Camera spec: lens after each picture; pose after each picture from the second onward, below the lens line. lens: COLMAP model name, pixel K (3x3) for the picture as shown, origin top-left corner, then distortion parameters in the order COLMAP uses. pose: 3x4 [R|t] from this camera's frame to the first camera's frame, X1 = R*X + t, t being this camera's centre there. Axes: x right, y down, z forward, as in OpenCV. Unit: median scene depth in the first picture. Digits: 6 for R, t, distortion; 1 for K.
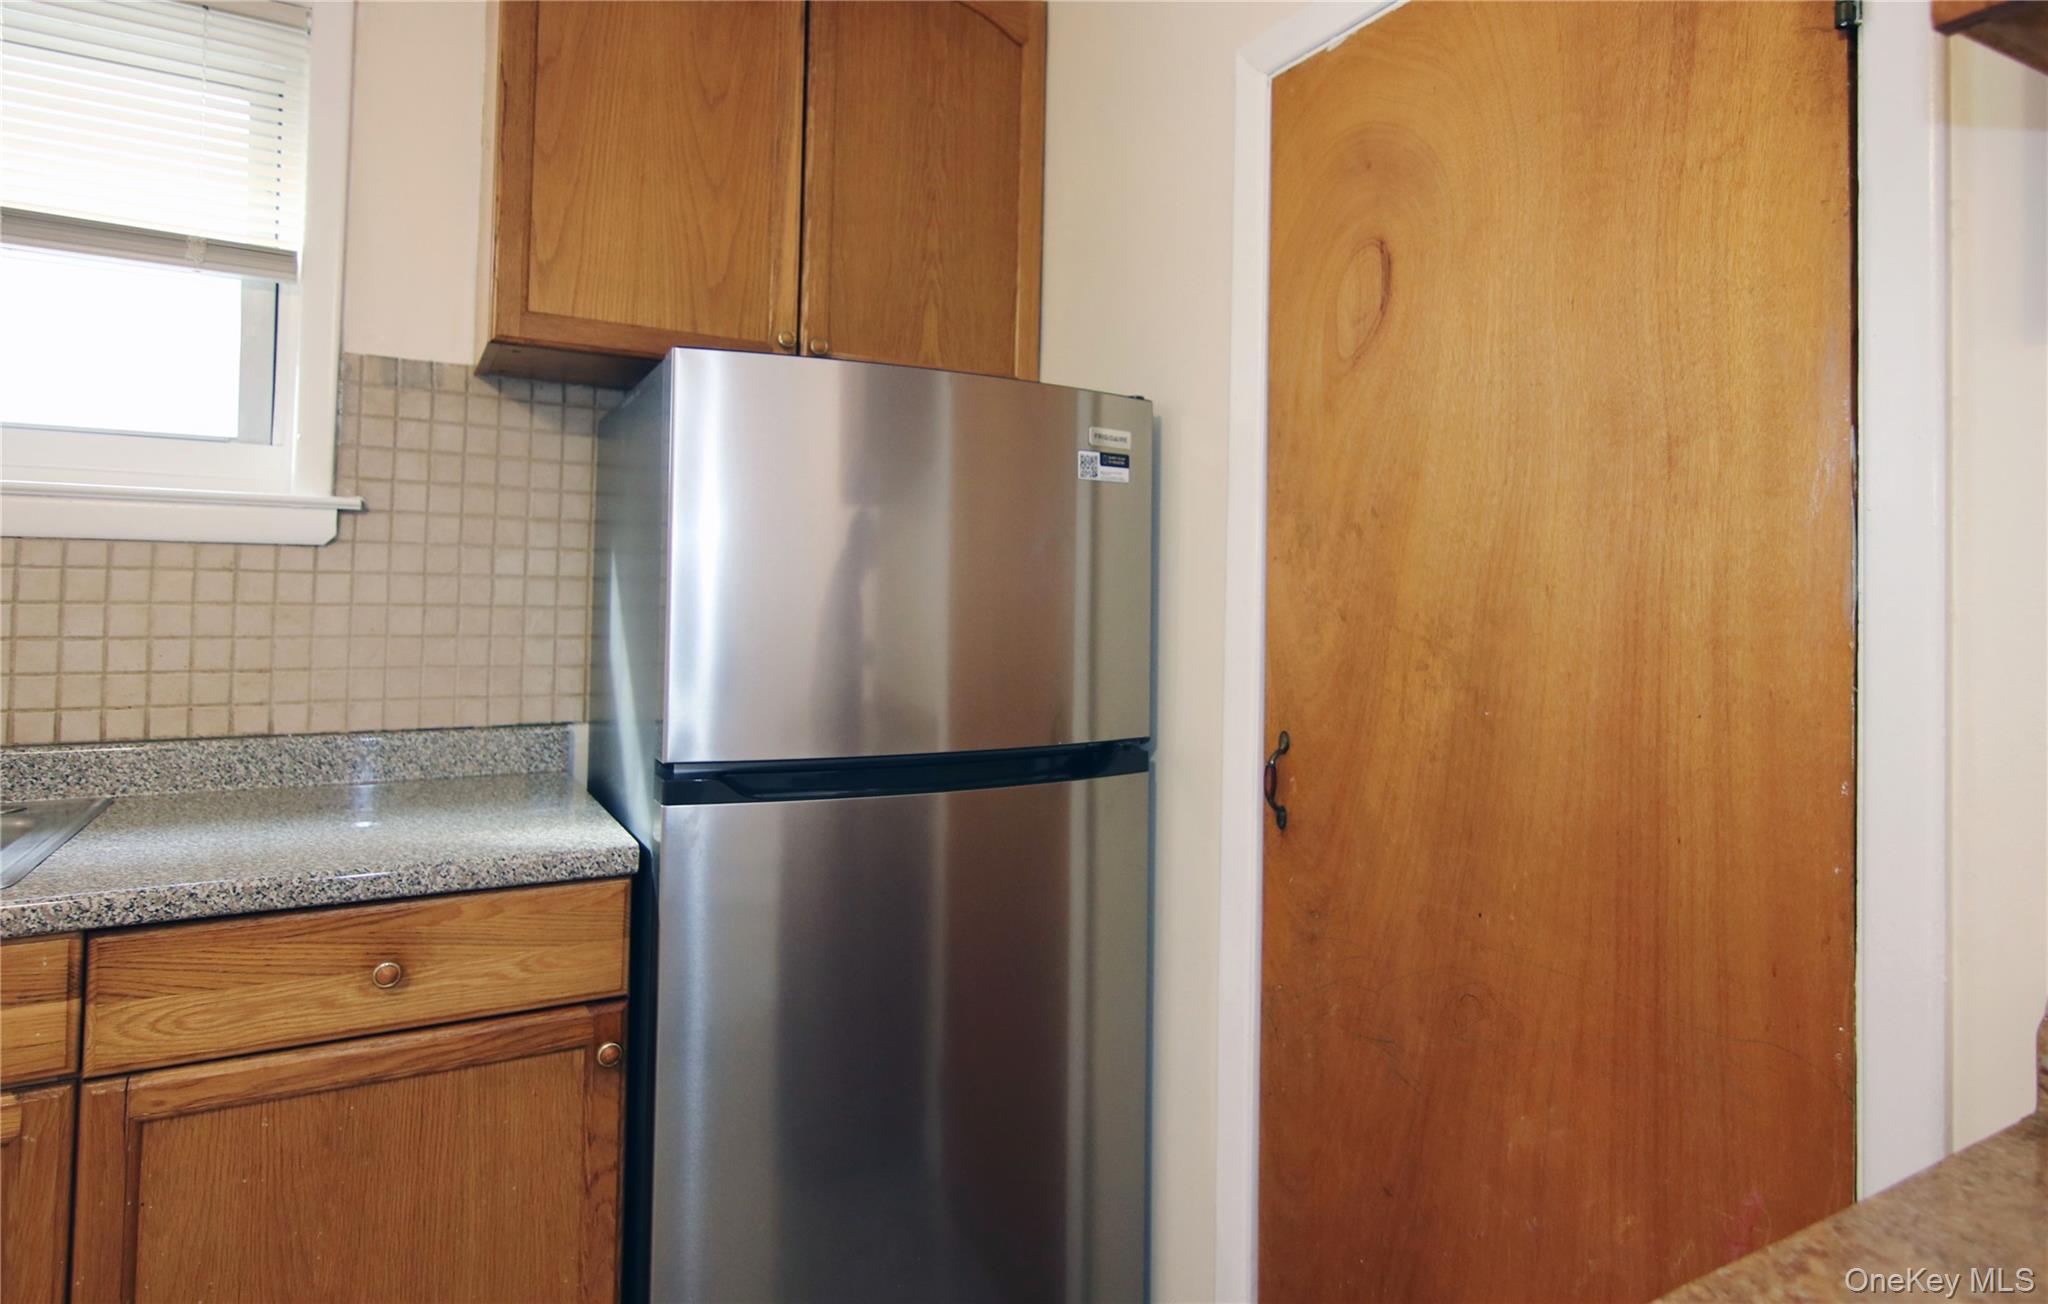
lens RADIAL K [[1127.1, 0, 1017.2], [0, 1127.1, 558.0], [0, 0, 1]] dist [-0.000316, 0.001564]
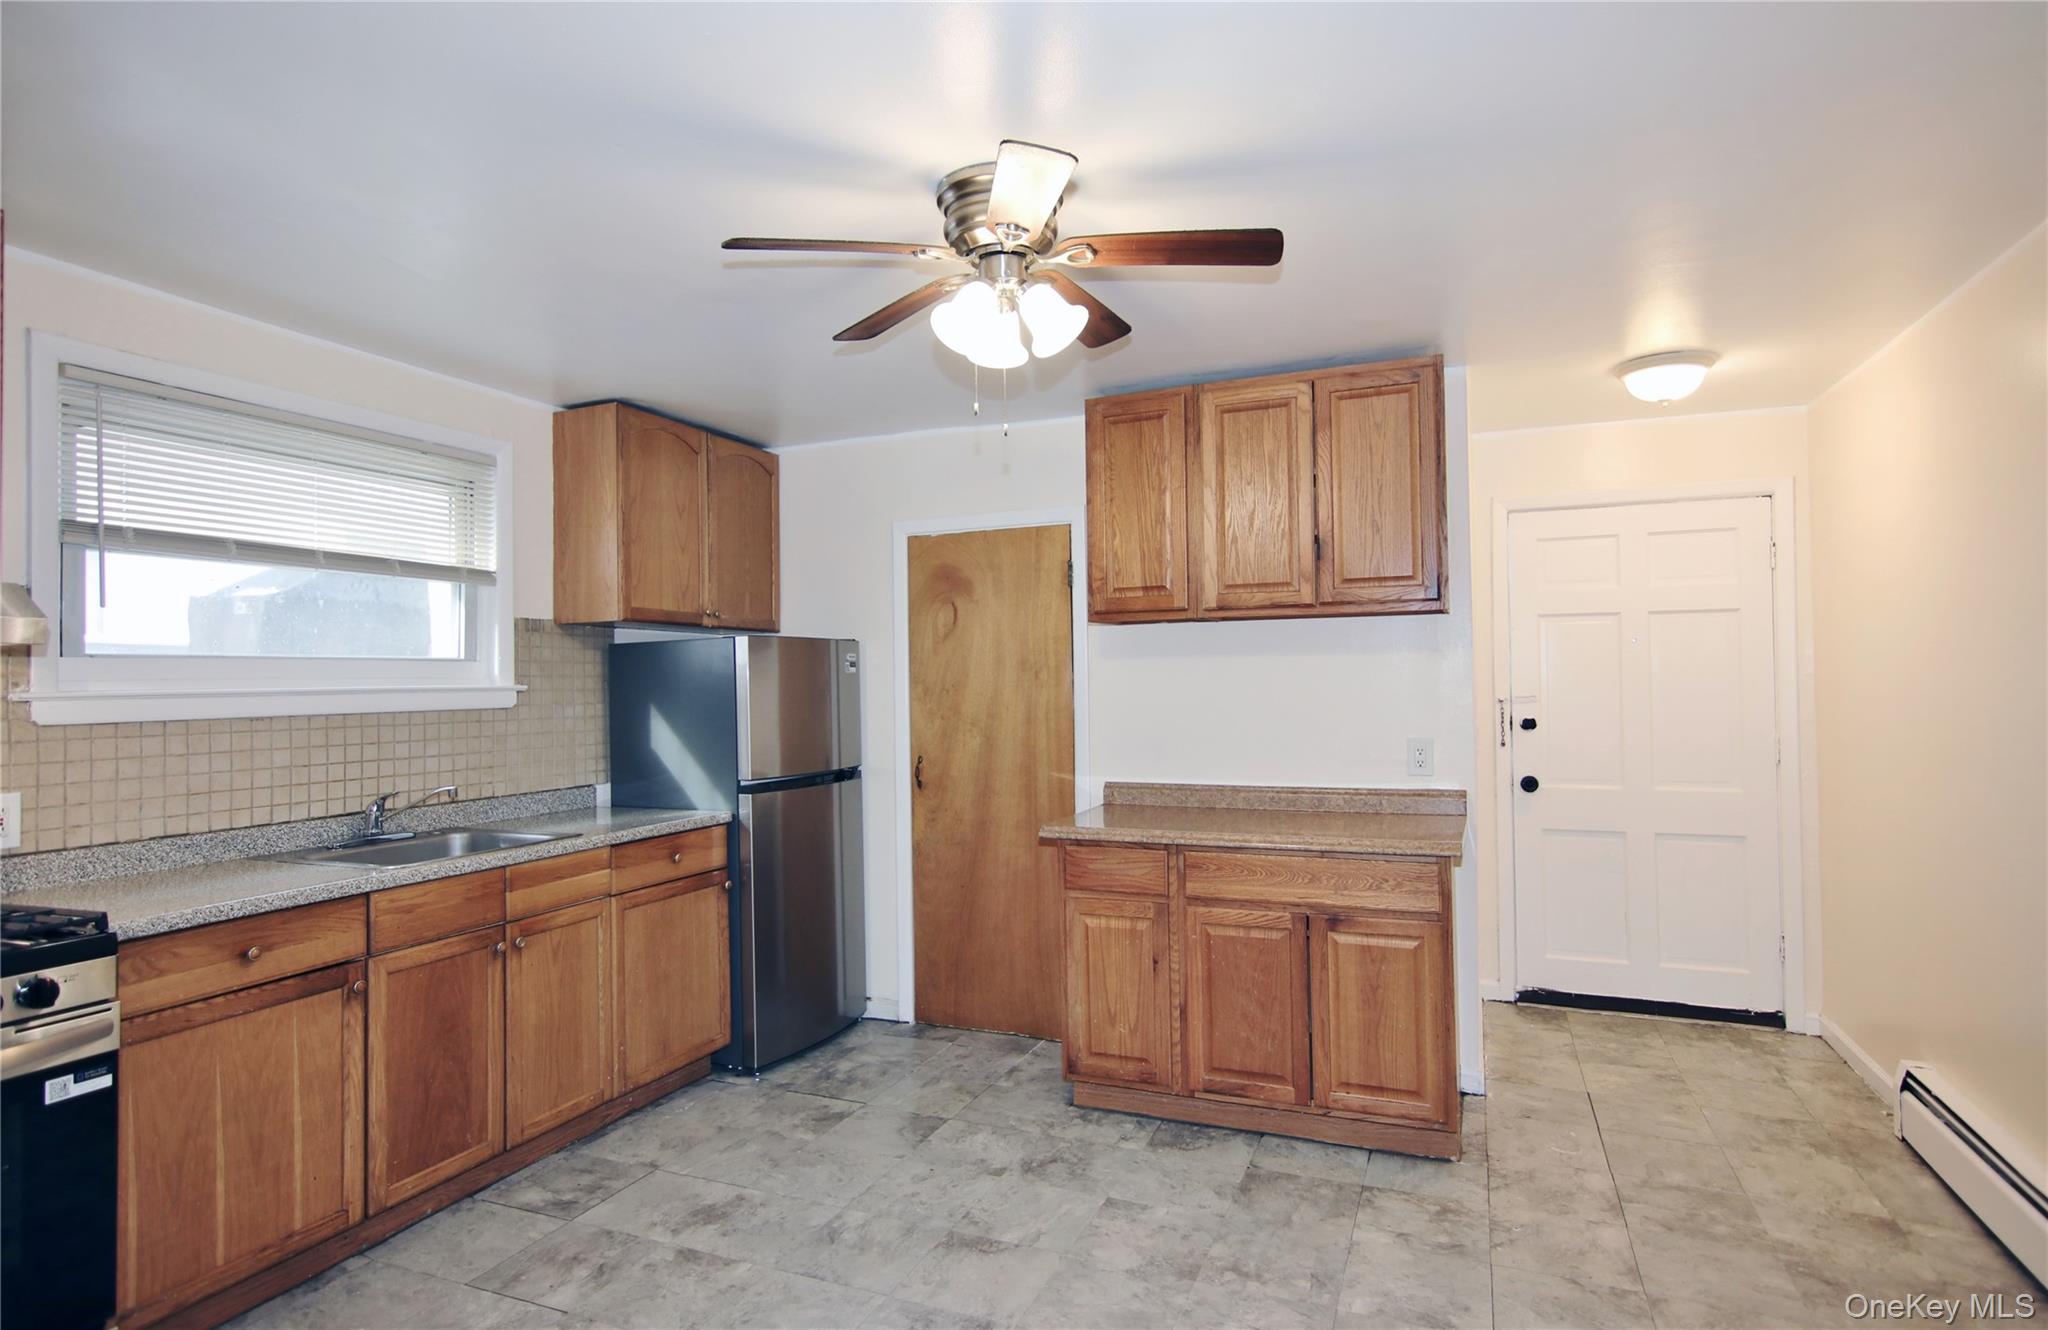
lens RADIAL K [[1063.3, 0, 1024.0], [0, 1063.3, 665.0], [0, 0, 1]] dist [0.001526, 0.002192]
pose [[0.793233, -0.021345, 0.608543, -1.109496], [0.015027, 0.999767, 0.015481, -0.114301], [-0.608732, -0.003135, 0.793370, -1.254597]]
